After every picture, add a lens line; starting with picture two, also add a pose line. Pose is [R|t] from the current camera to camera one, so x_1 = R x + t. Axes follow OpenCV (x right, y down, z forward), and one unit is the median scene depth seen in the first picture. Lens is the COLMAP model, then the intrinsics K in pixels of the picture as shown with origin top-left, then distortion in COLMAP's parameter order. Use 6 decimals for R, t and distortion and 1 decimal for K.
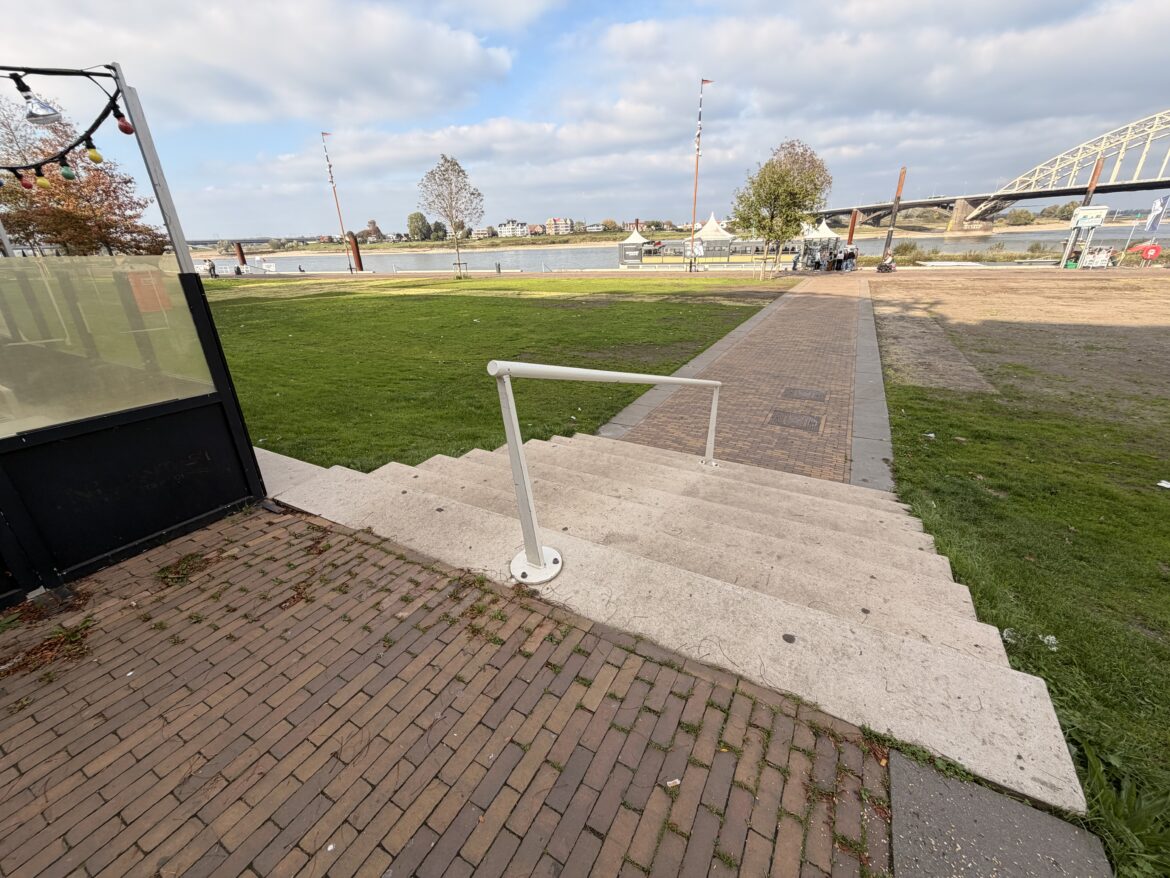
lens RADIAL K [[466.9, 0, 582.2], [0, 466.9, 437.7], [0, 0, 1]] dist [-0.001310, 0.000473]
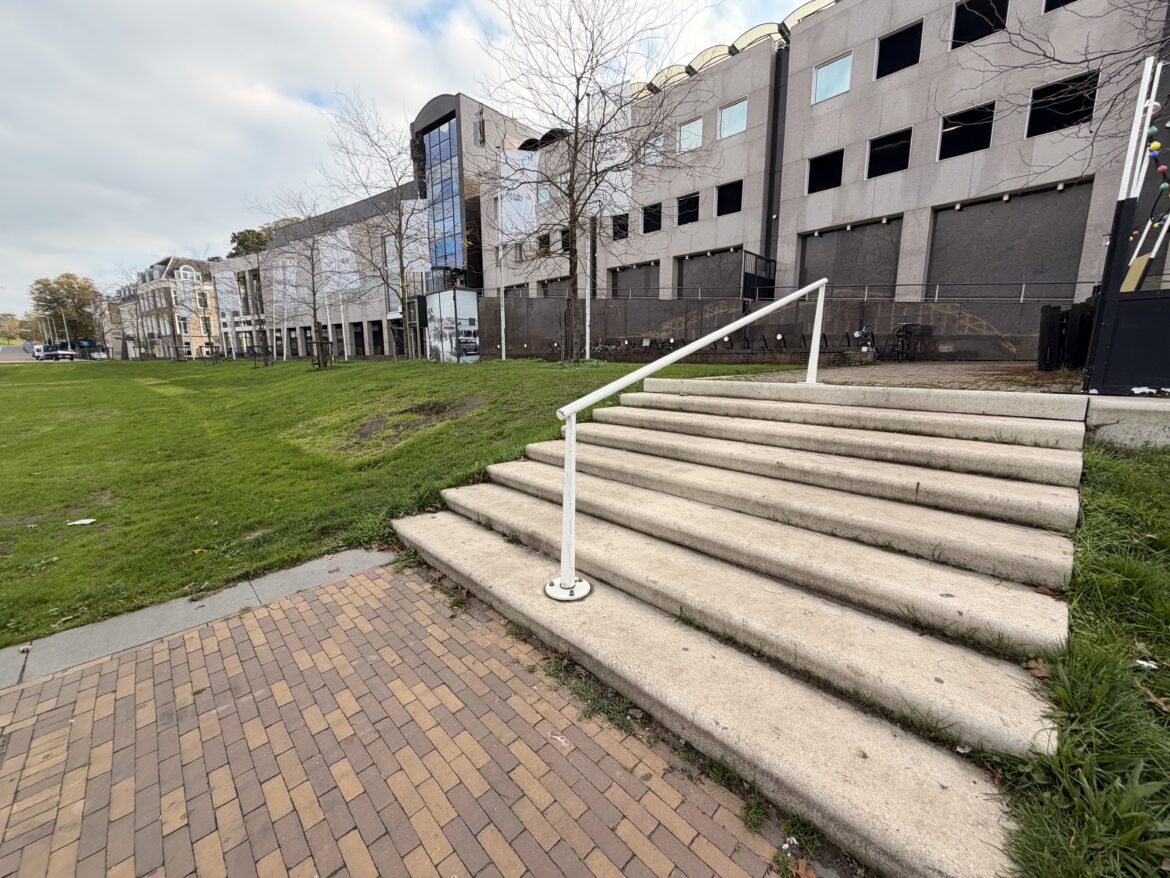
lens RADIAL K [[466.9, 0, 579.9], [0, 466.9, 433.6], [0, 0, 1]] dist [-0.001310, 0.000473]
pose [[-0.953819, -0.013653, 0.300070, 0.039138], [0.149844, 0.844167, 0.514713, -0.118362], [-0.260337, 0.535907, -0.803137, 0.467841]]
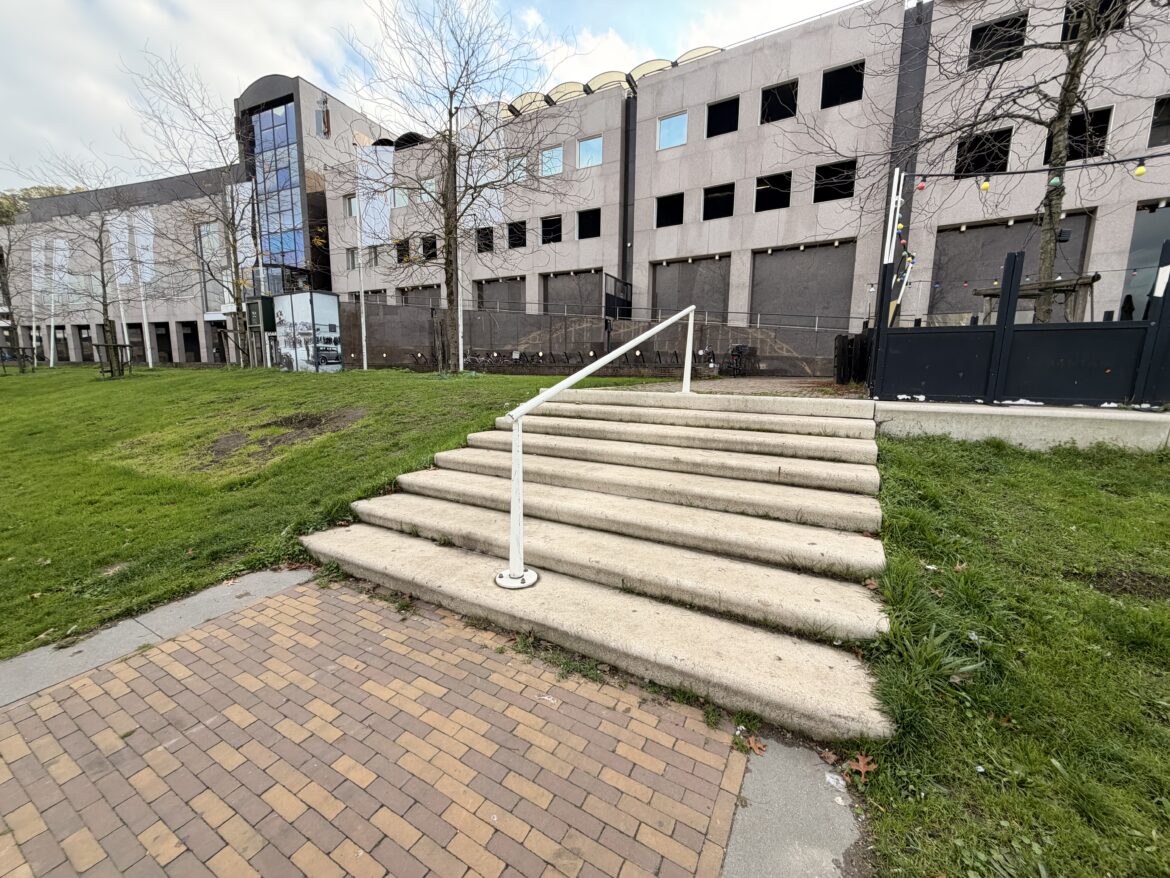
lens RADIAL K [[466.9, 0, 579.7], [0, 466.9, 435.0], [0, 0, 1]] dist [-0.001310, 0.000473]
pose [[-0.999785, 0.018200, 0.009950, 0.067180], [0.020720, 0.854003, 0.519856, -0.128481], [0.000964, 0.519950, -0.854196, 0.492319]]
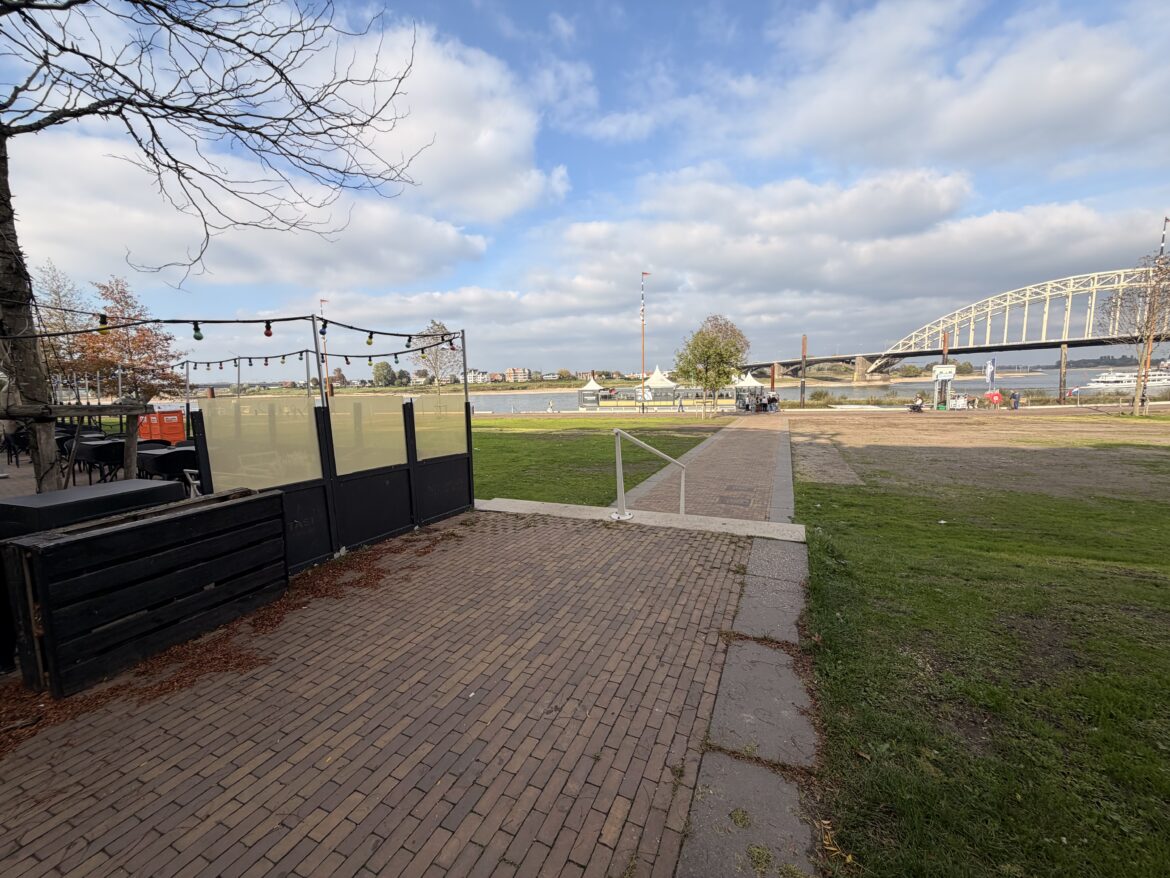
lens RADIAL K [[466.9, 0, 582.0], [0, 466.9, 438.3], [0, 0, 1]] dist [-0.001310, 0.000473]
pose [[0.995613, -0.004925, 0.093436, -0.079926], [0.031465, 0.958076, -0.284782, 0.086418], [-0.088117, 0.286473, 0.954028, -0.210039]]
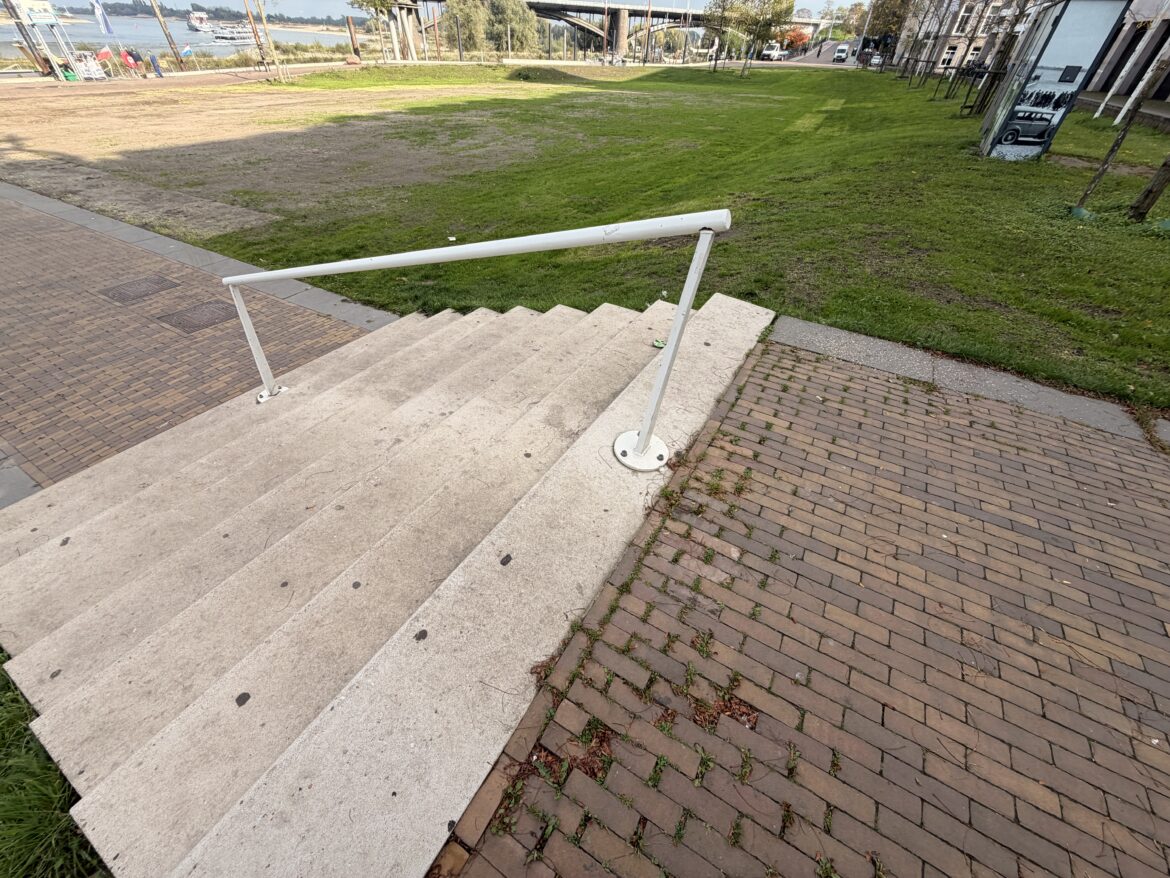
lens RADIAL K [[466.9, 0, 585.1], [0, 466.9, 437.9], [0, 0, 1]] dist [-0.001310, 0.000473]
pose [[0.020691, -0.622621, 0.782250, -0.125701], [0.359755, 0.734646, 0.575215, -0.050299], [-0.932817, 0.269516, 0.239192, 0.133895]]
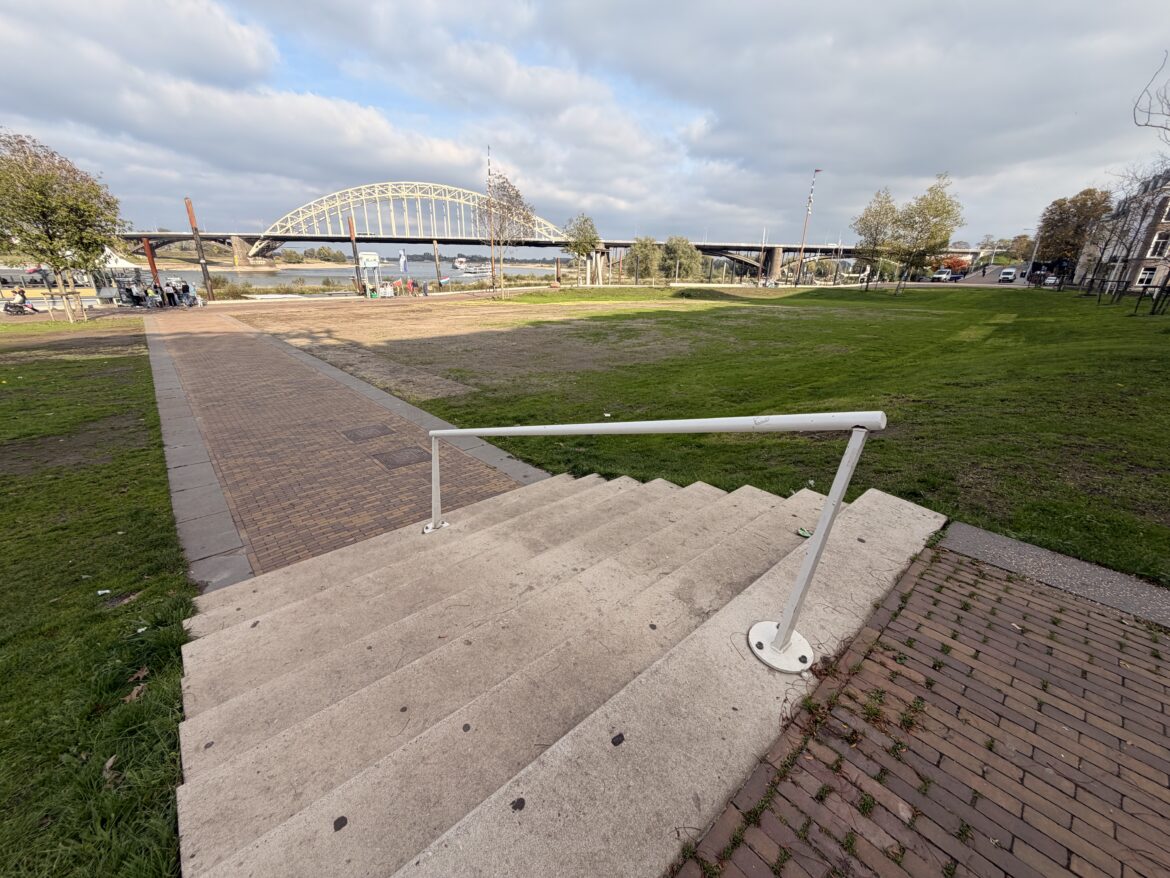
lens RADIAL K [[466.9, 0, 584.1], [0, 466.9, 436.9], [0, 0, 1]] dist [-0.001310, 0.000473]
pose [[0.323428, -0.288429, 0.901223, -0.132663], [0.346017, 0.922502, 0.171062, -0.053034], [-0.880720, 0.256512, 0.398164, 0.134674]]
